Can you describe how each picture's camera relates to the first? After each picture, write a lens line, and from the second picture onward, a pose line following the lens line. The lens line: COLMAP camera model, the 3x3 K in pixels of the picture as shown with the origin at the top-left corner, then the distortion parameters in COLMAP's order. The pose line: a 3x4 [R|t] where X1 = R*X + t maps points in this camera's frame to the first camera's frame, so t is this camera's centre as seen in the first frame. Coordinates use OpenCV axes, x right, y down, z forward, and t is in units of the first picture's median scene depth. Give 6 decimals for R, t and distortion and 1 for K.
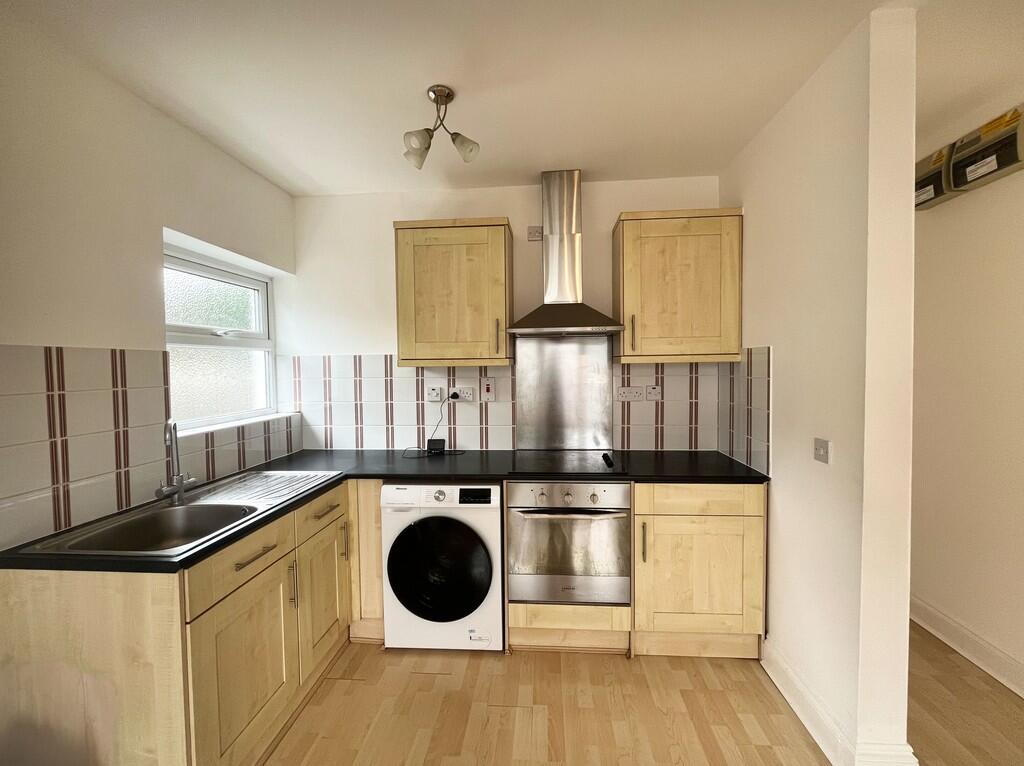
lens RADIAL K [[414.5, 0, 515.7], [0, 414.5, 379.6], [0, 0, 1]] dist [-0.003210, -0.000329]
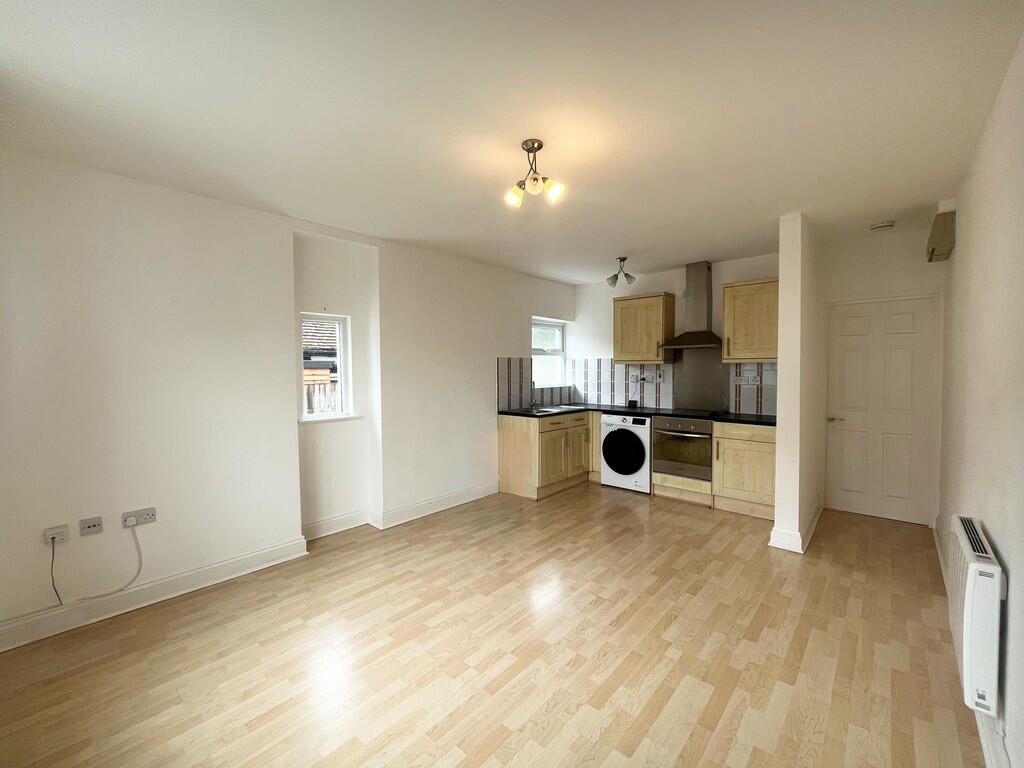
lens RADIAL K [[414.5, 0, 513.3], [0, 414.5, 386.7], [0, 0, 1]] dist [-0.003210, -0.000329]
pose [[0.786976, 0.039149, -0.615741, 0.679302], [-0.028460, 0.999226, 0.027156, 0.045359], [0.616327, -0.003847, 0.787481, -1.090935]]
